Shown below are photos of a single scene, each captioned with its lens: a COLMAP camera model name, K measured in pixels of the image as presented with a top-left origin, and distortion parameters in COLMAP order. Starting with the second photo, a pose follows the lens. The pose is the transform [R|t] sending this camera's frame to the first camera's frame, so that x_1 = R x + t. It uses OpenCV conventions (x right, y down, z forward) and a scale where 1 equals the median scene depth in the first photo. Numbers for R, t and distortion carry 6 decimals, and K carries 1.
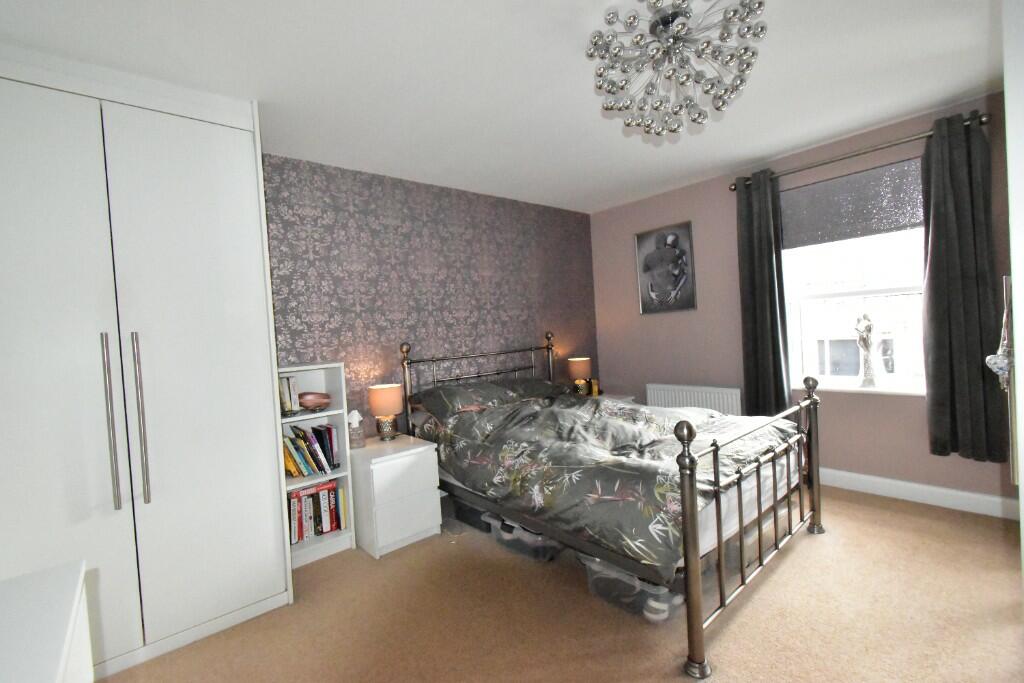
lens RADIAL K [[451.6, 0, 510.8], [0, 451.6, 341.7], [0, 0, 1]] dist [0.000868, 0.000834]
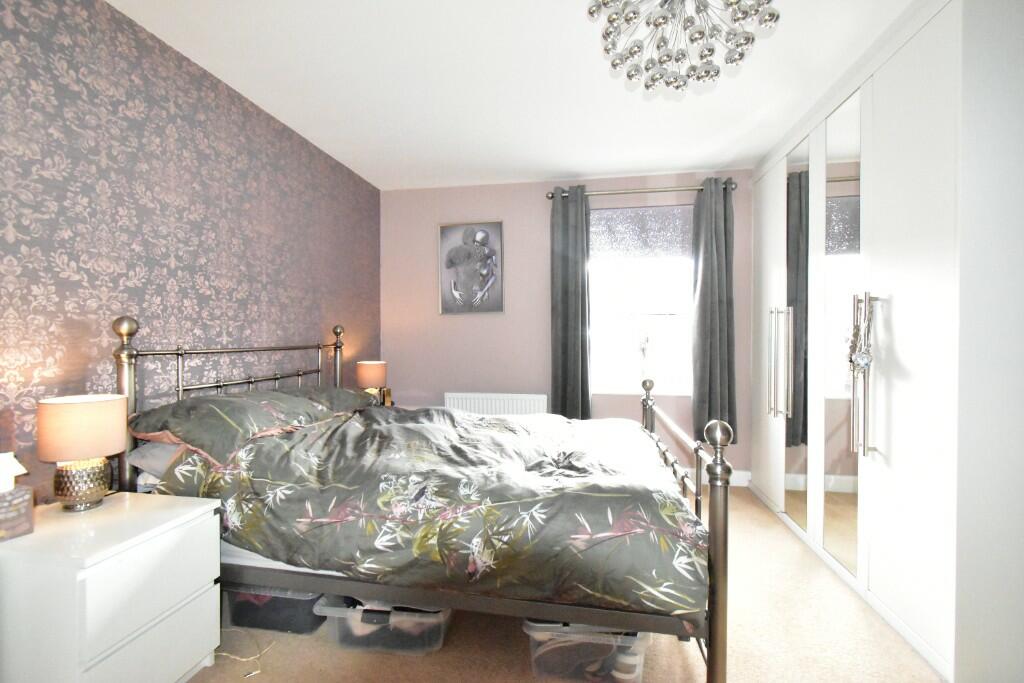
lens RADIAL K [[451.6, 0, 513.4], [0, 451.6, 341.5], [0, 0, 1]] dist [0.000868, 0.000834]
pose [[0.774436, 0.055755, 0.630190, -0.221676], [-0.033588, 0.998328, -0.047050, 0.042012], [-0.631760, 0.015270, 0.775014, 0.306092]]
